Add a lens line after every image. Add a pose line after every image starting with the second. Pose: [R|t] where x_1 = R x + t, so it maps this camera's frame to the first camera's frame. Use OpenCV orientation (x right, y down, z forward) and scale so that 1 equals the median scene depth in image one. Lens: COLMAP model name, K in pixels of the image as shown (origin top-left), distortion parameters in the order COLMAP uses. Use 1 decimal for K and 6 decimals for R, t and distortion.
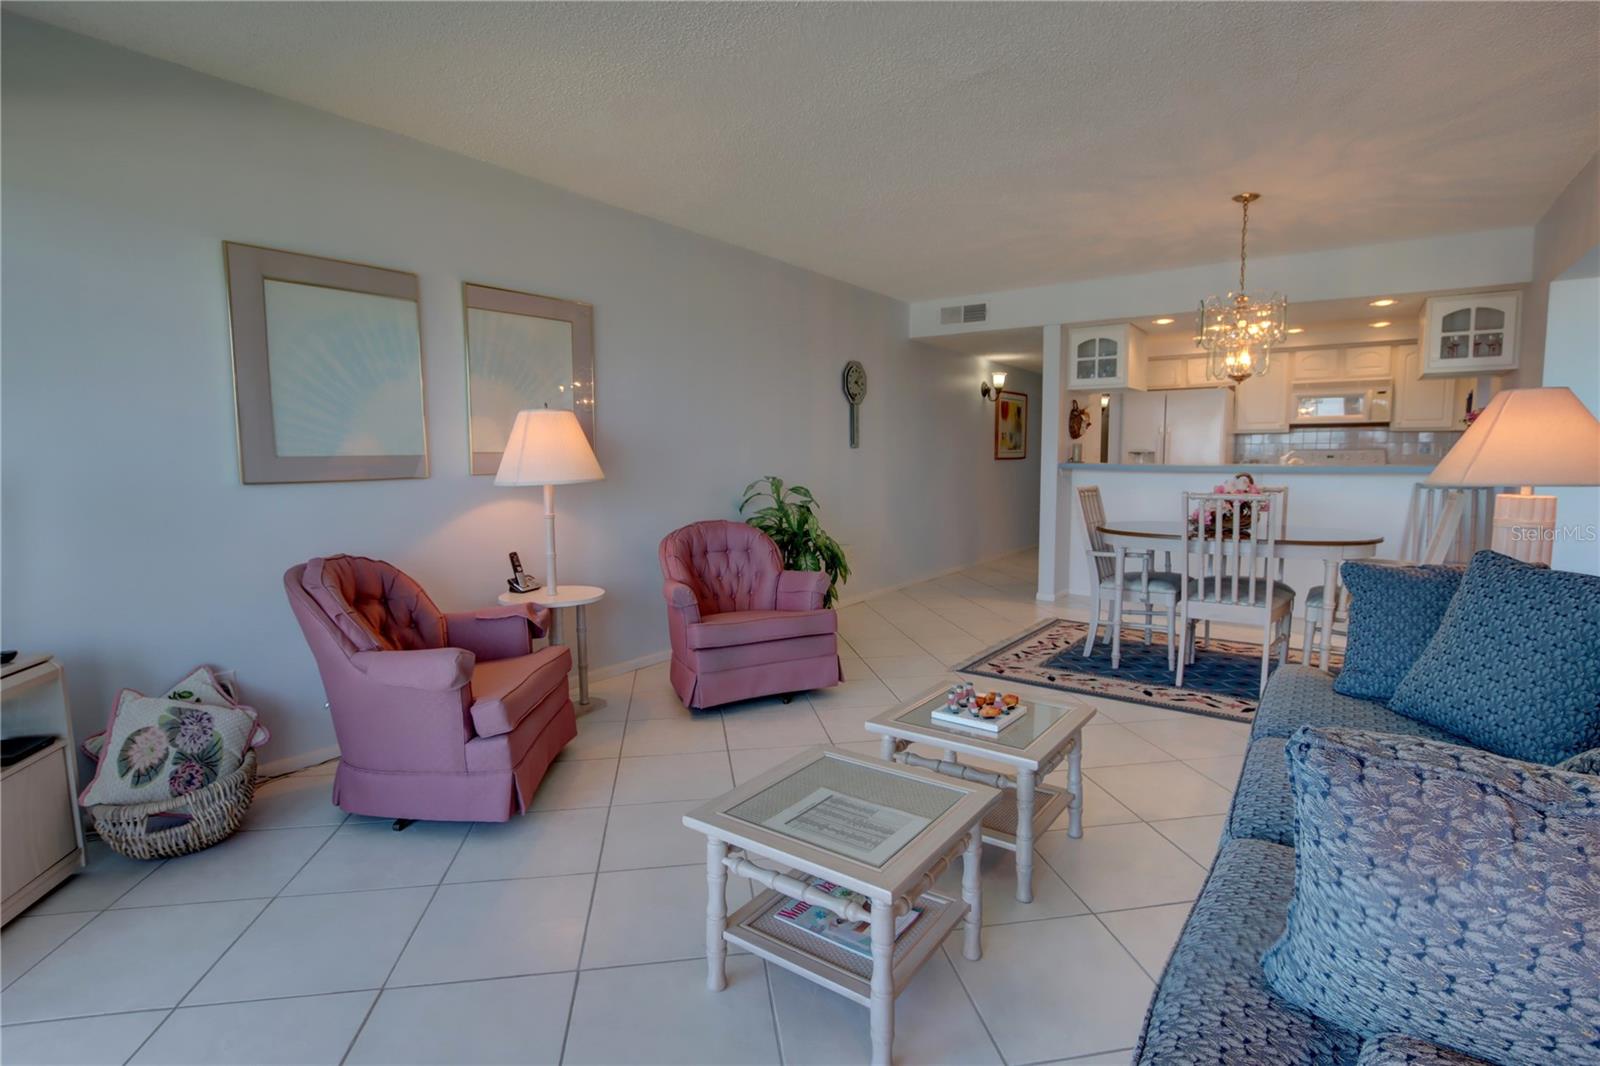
lens RADIAL K [[746.6, 0, 800.0], [0, 746.6, 533.0], [0, 0, 1]] dist [-0.025888, 0.000124]
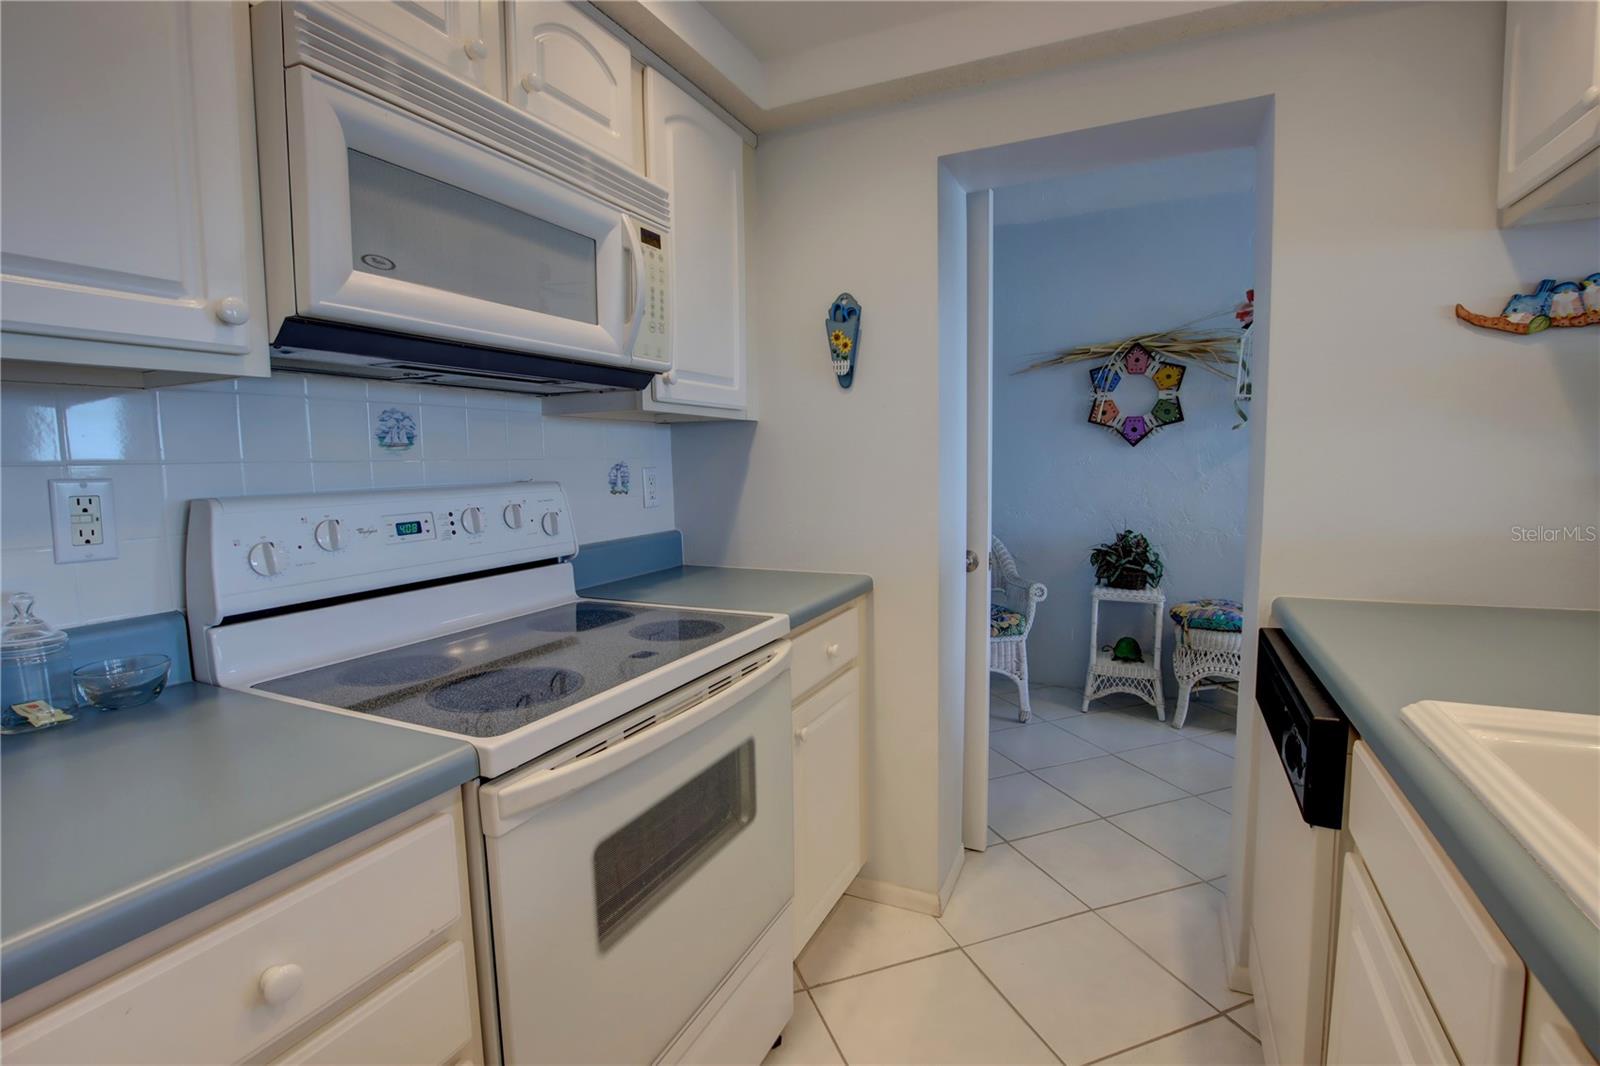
lens RADIAL K [[746.6, 0, 800.0], [0, 746.6, 533.0], [0, 0, 1]] dist [-0.025888, 0.000124]
pose [[-0.176184, -0.085989, 0.980594, 0.517825], [0.114083, 0.987681, 0.107108, -0.113199], [-0.977724, 0.130740, -0.164204, 0.939819]]
